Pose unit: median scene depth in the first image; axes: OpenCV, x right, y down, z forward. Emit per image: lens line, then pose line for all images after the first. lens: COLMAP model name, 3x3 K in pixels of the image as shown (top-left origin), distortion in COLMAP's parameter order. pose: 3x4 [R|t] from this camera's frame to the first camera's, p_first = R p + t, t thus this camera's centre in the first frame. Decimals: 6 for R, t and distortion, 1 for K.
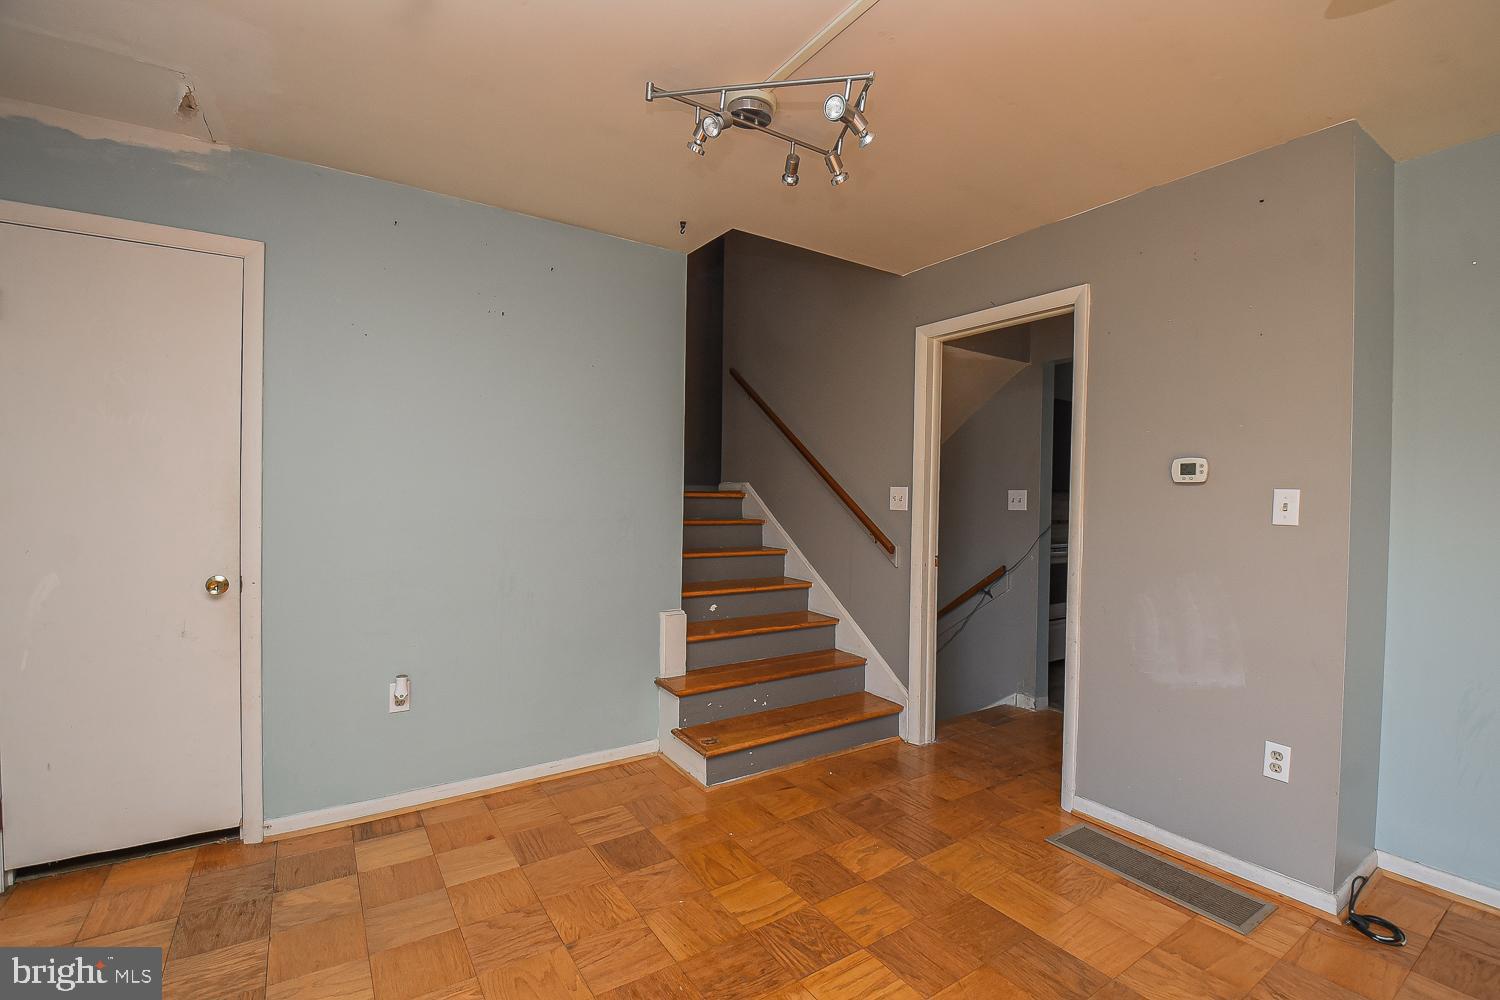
lens RADIAL K [[668.1, 0, 750.0], [0, 668.1, 500.0], [0, 0, 1]] dist [-0.000241, -0.021187]
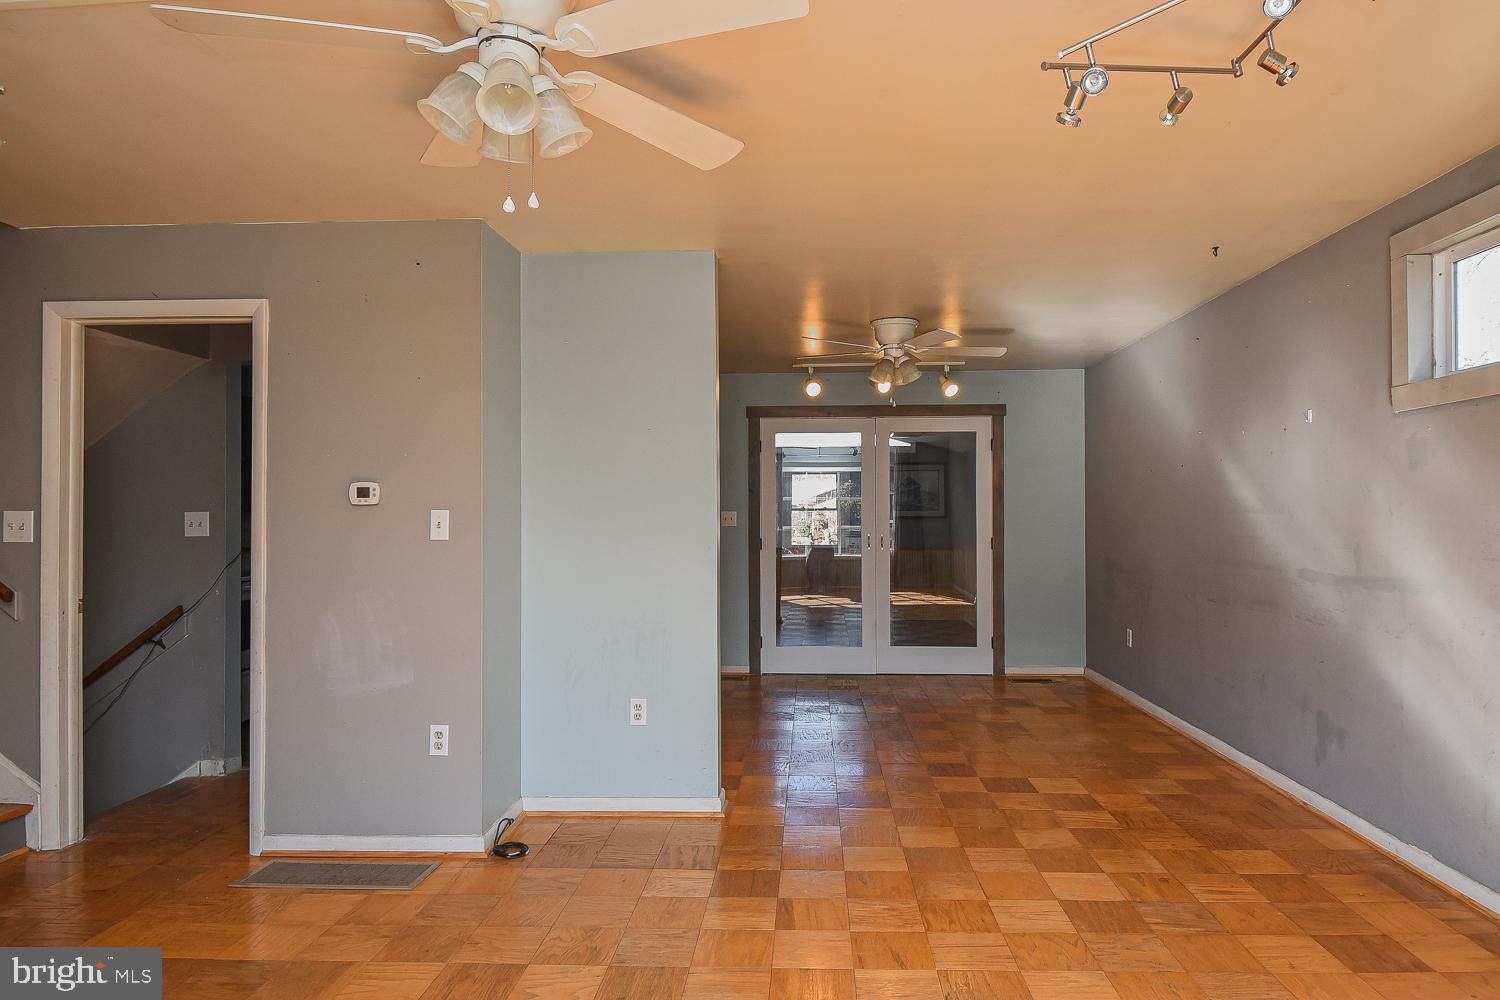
lens RADIAL K [[886.6, 0, 753.6], [0, 886.6, 506.6], [0, 0, 1]] dist [0.041316, -0.037524]
pose [[0.602168, -0.010709, 0.798297, -0.104021], [0.022937, 0.999729, -0.003890, -0.002511], [-0.798040, 0.020653, 0.602251, -0.329042]]
